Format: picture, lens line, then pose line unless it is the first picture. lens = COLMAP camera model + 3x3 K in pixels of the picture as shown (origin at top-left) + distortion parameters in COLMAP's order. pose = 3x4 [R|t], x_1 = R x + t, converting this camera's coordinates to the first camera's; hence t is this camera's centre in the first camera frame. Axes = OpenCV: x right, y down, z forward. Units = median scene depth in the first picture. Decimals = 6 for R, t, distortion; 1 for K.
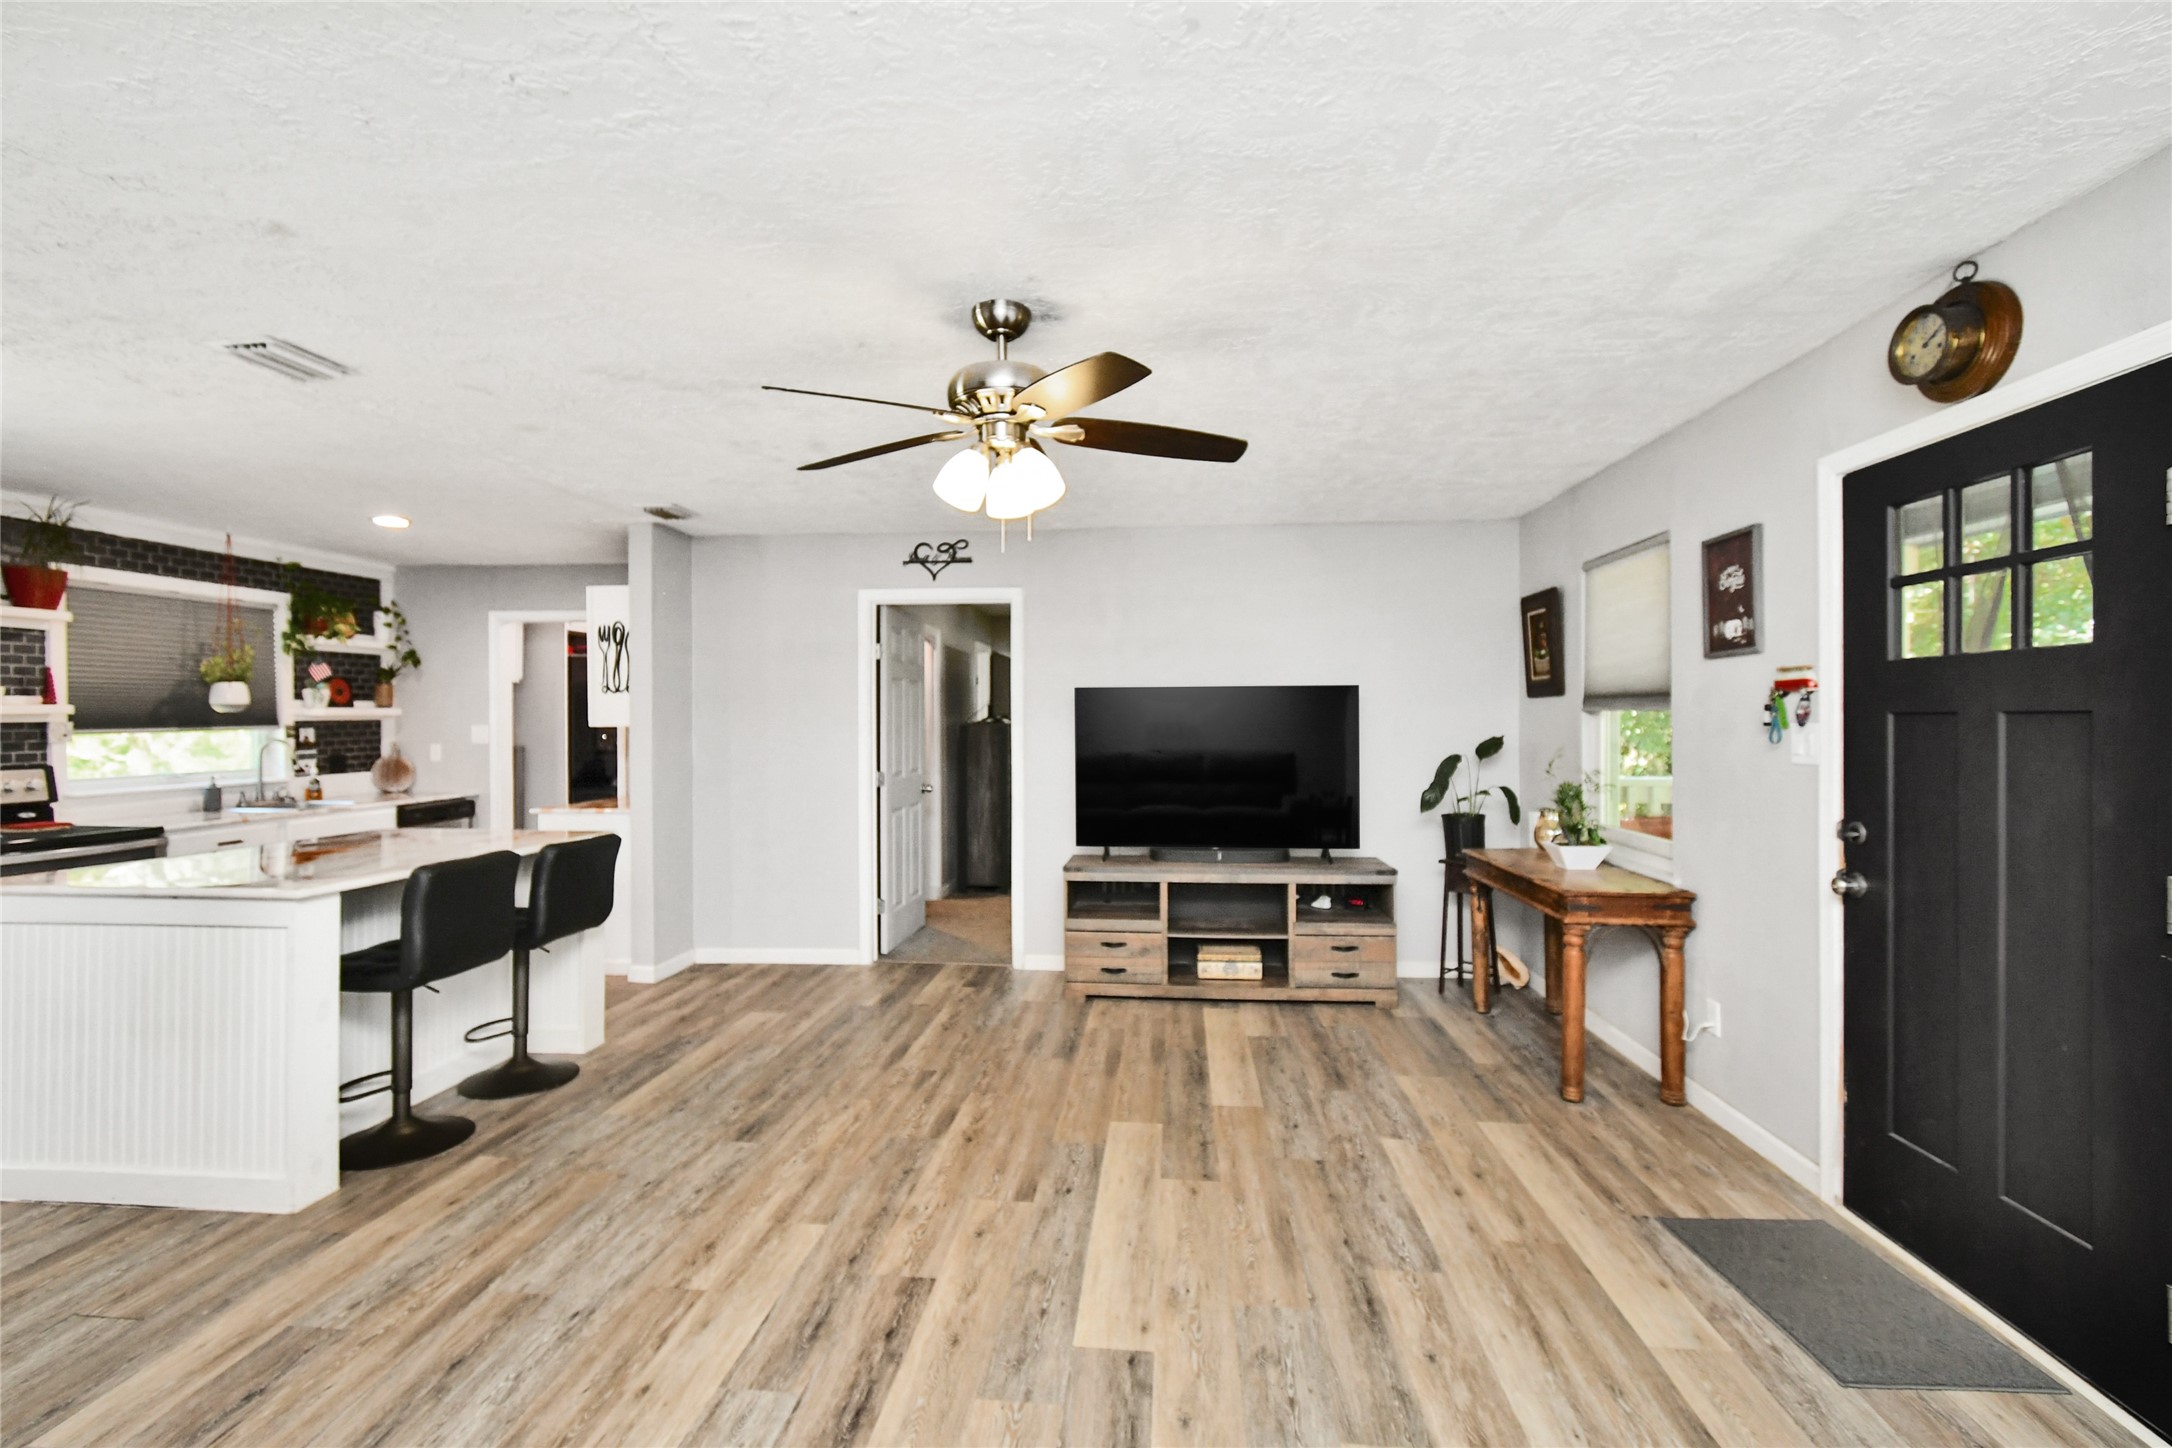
lens RADIAL K [[970.2, 0, 1076.7], [0, 970.2, 704.6], [0, 0, 1]] dist [0.003615, -0.000141]
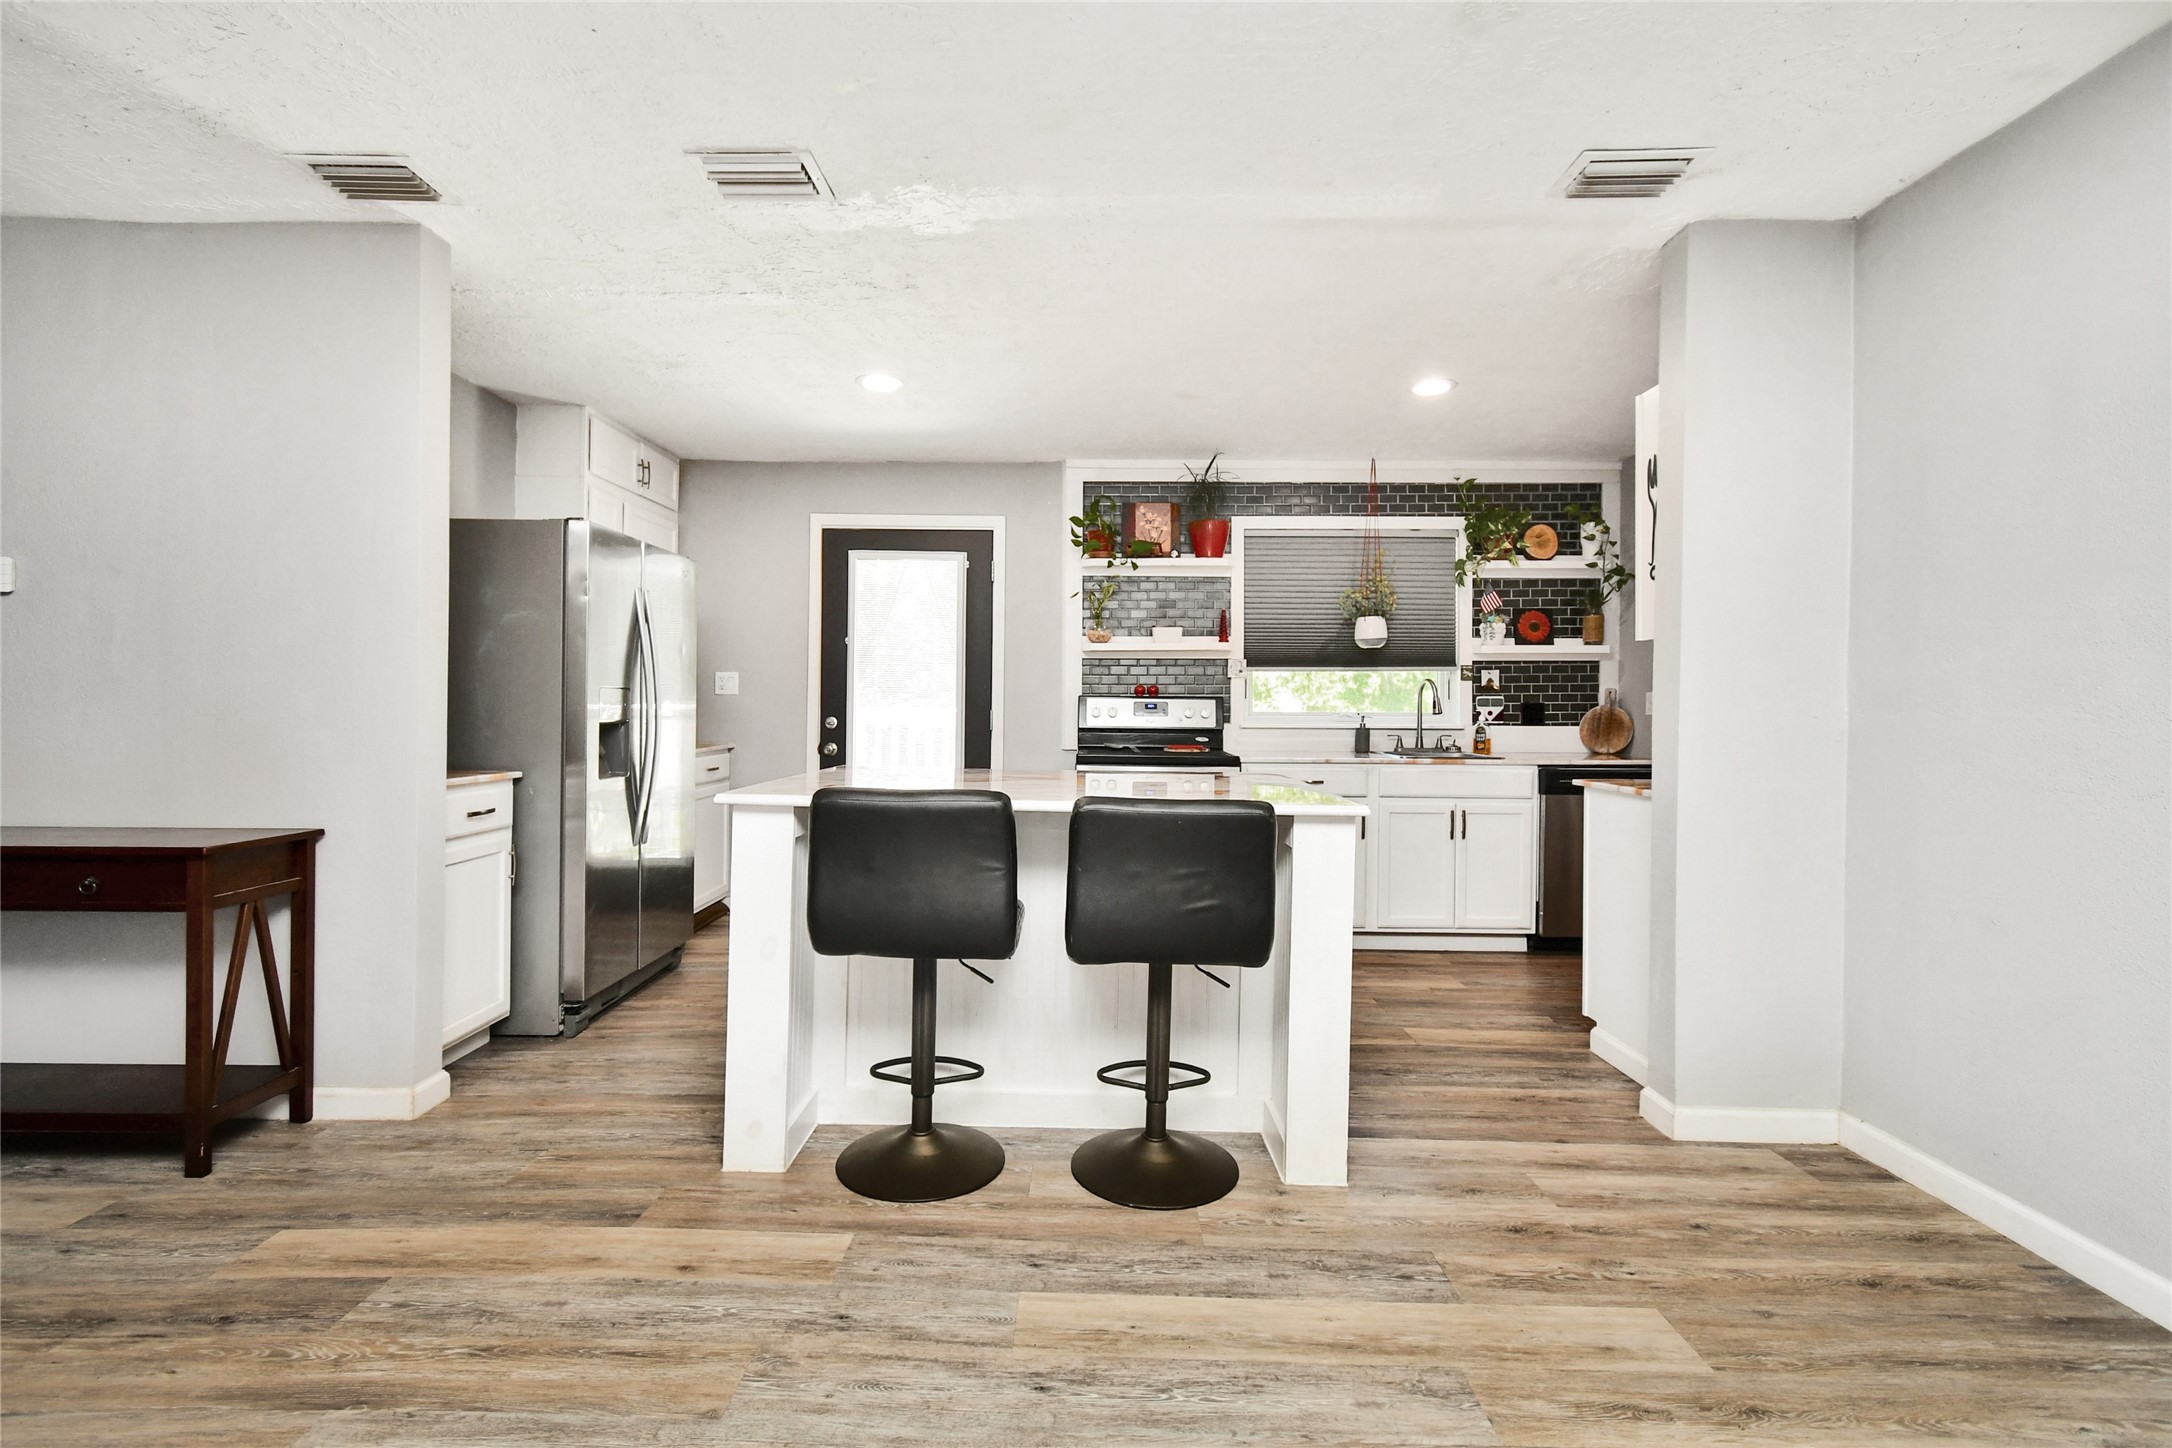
lens RADIAL K [[970.2, 0, 1076.7], [0, 970.2, 704.6], [0, 0, 1]] dist [0.003615, -0.000141]
pose [[0.088480, 0.000871, -0.996078, 0.035926], [0.004477, 0.999989, 0.001272, 0.060027], [0.996068, -0.004572, 0.088475, 0.643475]]
